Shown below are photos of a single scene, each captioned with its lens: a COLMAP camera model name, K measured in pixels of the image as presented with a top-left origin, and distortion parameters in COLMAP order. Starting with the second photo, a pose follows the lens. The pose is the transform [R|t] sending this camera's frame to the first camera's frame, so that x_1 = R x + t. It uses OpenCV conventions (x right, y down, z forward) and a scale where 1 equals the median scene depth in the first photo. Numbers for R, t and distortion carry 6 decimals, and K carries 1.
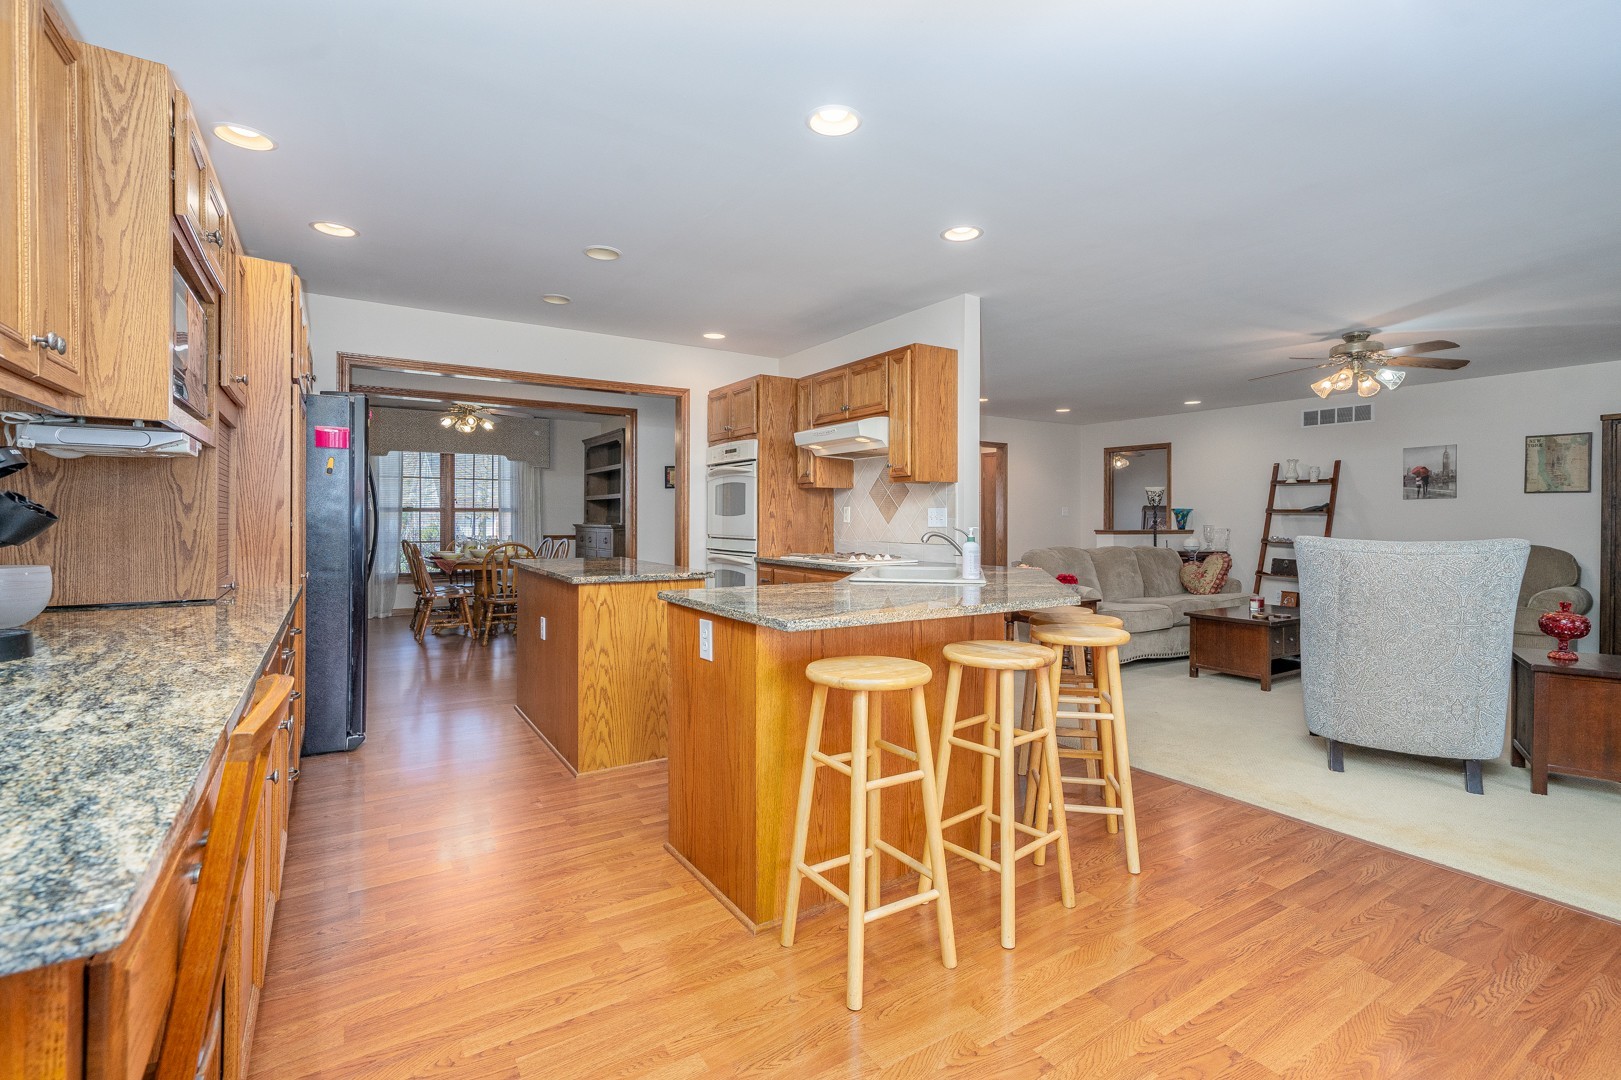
lens RADIAL K [[738.5, 0, 819.0], [0, 738.5, 525.2], [0, 0, 1]] dist [0.003298, 0.001584]
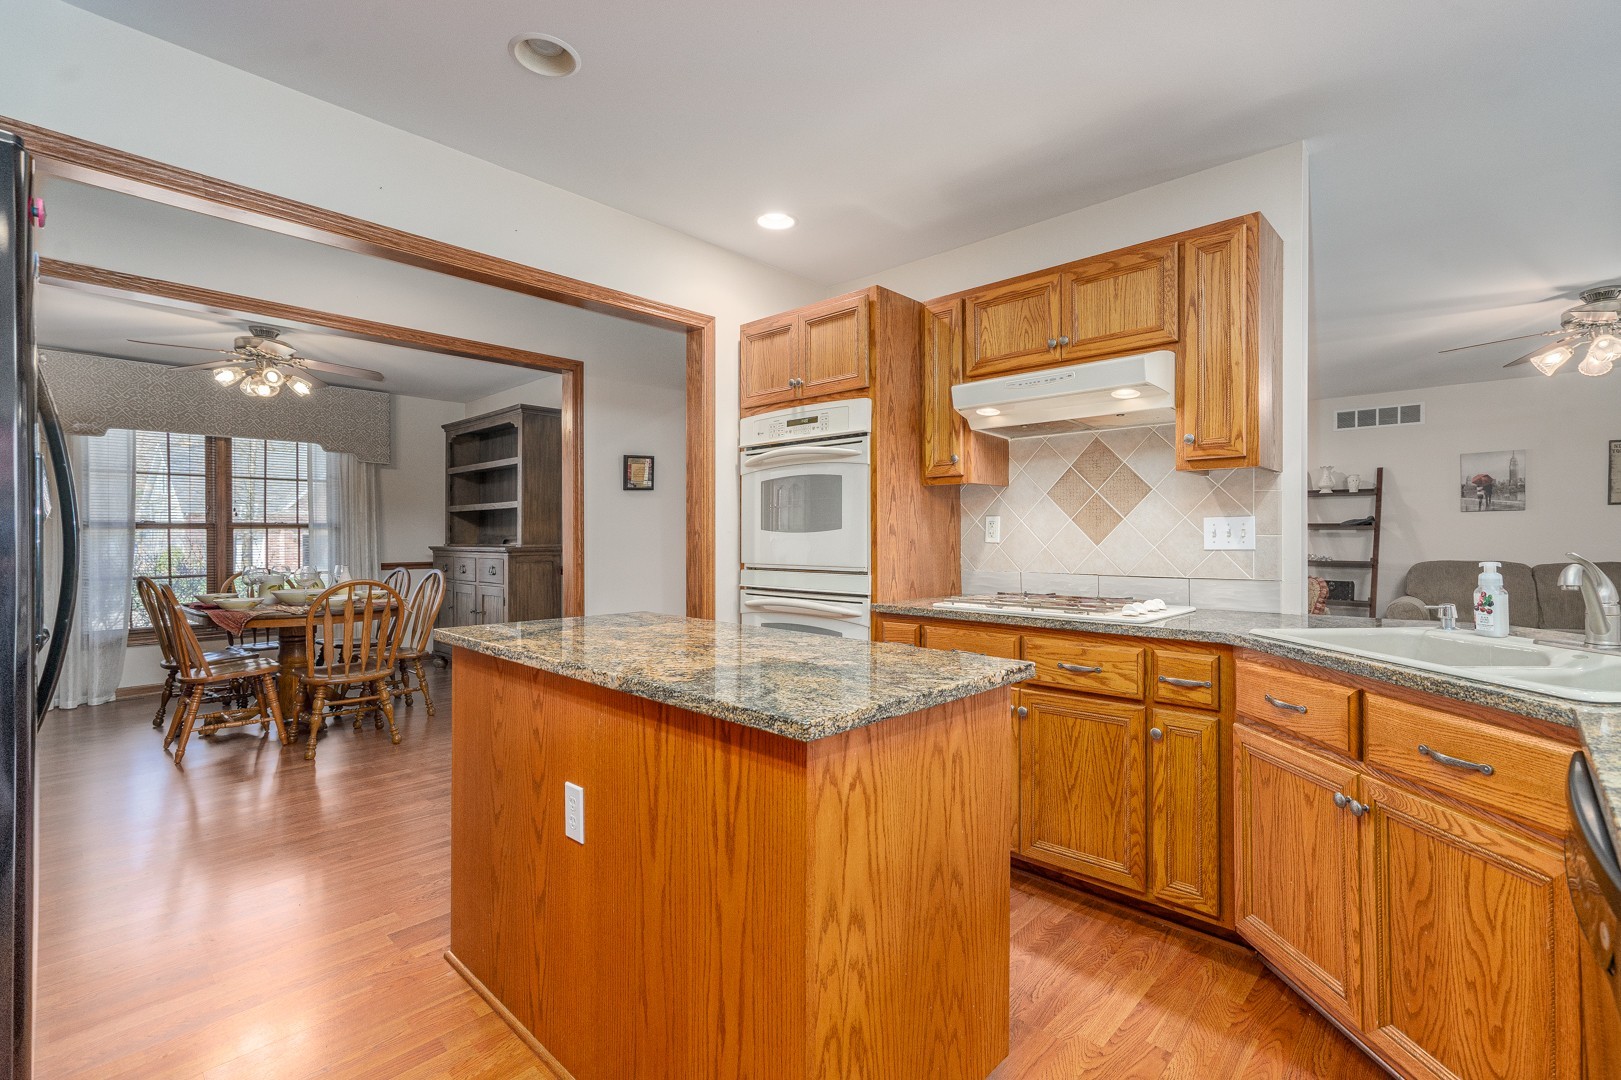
lens RADIAL K [[738.5, 0, 800.8], [0, 738.5, 541.4], [0, 0, 1]] dist [0.003298, 0.001584]
pose [[0.974516, -0.006413, 0.224224, -0.188390], [0.007067, 0.999973, -0.002113, -0.003158], [-0.224205, 0.003644, 0.974535, 0.319486]]
